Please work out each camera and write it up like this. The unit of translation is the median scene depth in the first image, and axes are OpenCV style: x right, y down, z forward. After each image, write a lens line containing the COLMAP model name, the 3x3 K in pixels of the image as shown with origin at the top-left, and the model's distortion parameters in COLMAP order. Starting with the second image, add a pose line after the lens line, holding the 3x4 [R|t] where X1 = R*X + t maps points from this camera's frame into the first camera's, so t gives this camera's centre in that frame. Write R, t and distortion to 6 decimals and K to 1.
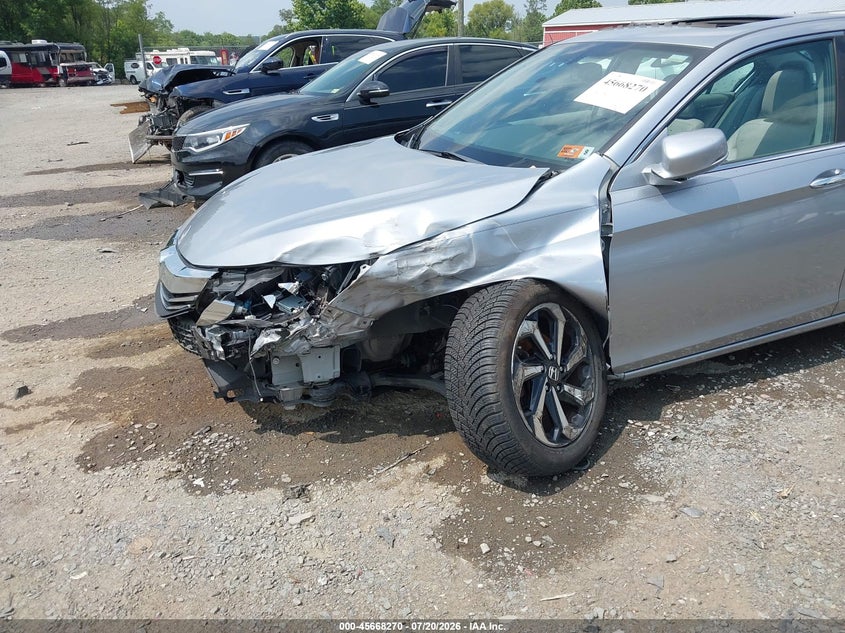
lens RADIAL K [[742.9, 0, 422.5], [0, 742.9, 316.5], [0, 0, 1]] dist [0.010632, -0.049103]
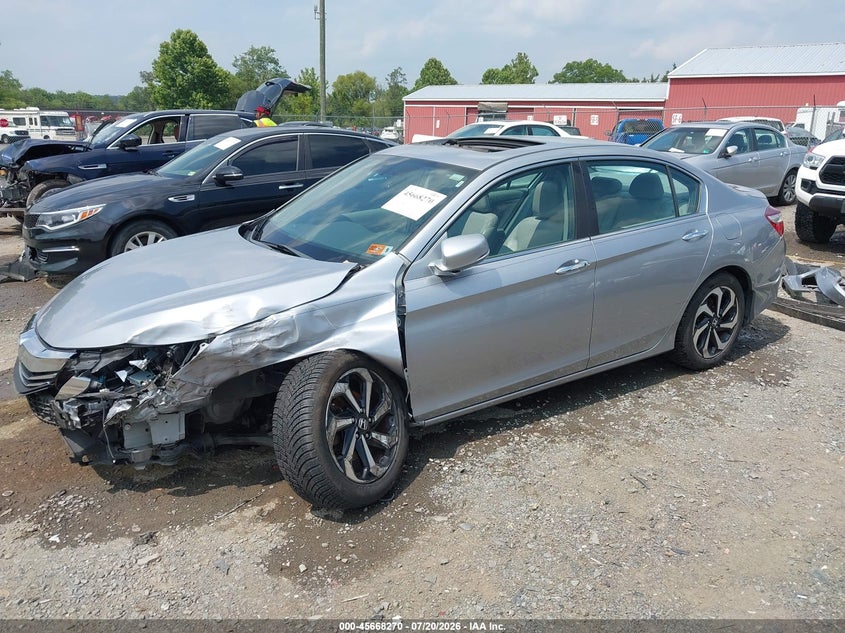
lens RADIAL K [[748.9, 0, 447.8], [0, 748.9, 286.2], [0, 0, 1]] dist [0.049260, -0.066054]
pose [[0.980002, -0.015991, 0.198342, 0.066538], [0.038928, 0.992913, -0.112286, -0.007301], [-0.195141, 0.117761, 0.973680, -0.290711]]
